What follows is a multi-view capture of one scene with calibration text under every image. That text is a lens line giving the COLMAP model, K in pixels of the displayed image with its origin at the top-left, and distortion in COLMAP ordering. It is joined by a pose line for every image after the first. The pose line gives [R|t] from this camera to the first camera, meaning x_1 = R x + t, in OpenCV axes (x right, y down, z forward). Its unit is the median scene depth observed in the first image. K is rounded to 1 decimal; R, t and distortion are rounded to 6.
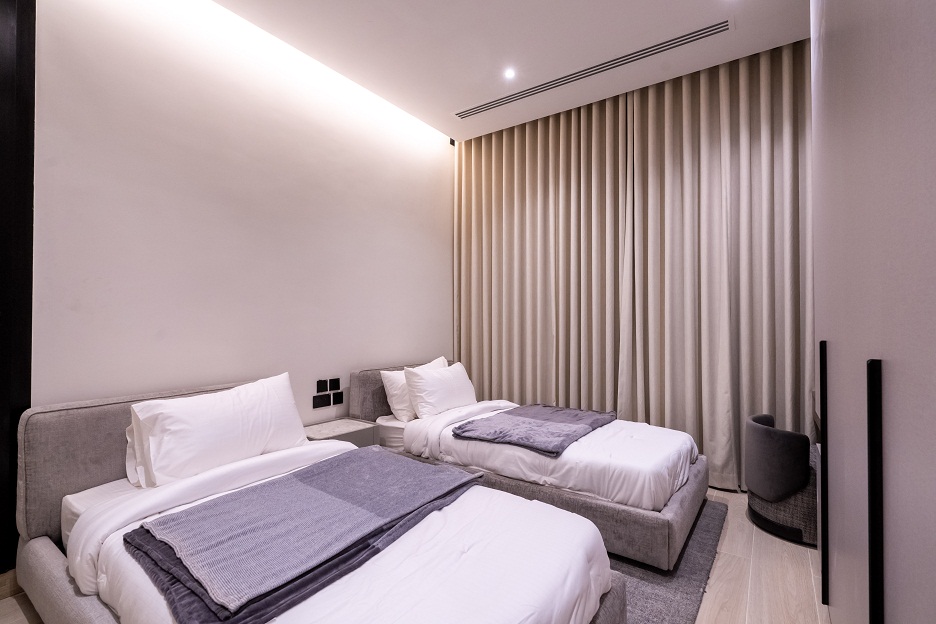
lens RADIAL K [[426.6, 0, 465.6], [0, 426.6, 318.8], [0, 0, 1]] dist [-0.003343, 0.002357]
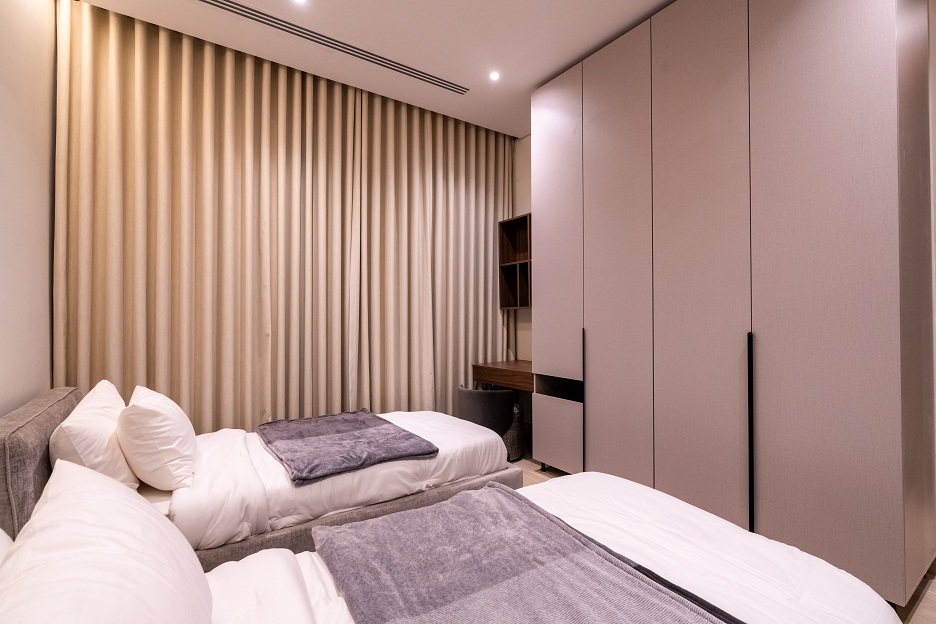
lens RADIAL K [[426.6, 0, 466.1], [0, 426.6, 308.8], [0, 0, 1]] dist [-0.003343, 0.002357]
pose [[0.348159, 0.009179, 0.937390, -0.607884], [-0.009323, 0.999937, -0.006328, -0.007552], [-0.937389, -0.006536, 0.348223, 0.525361]]
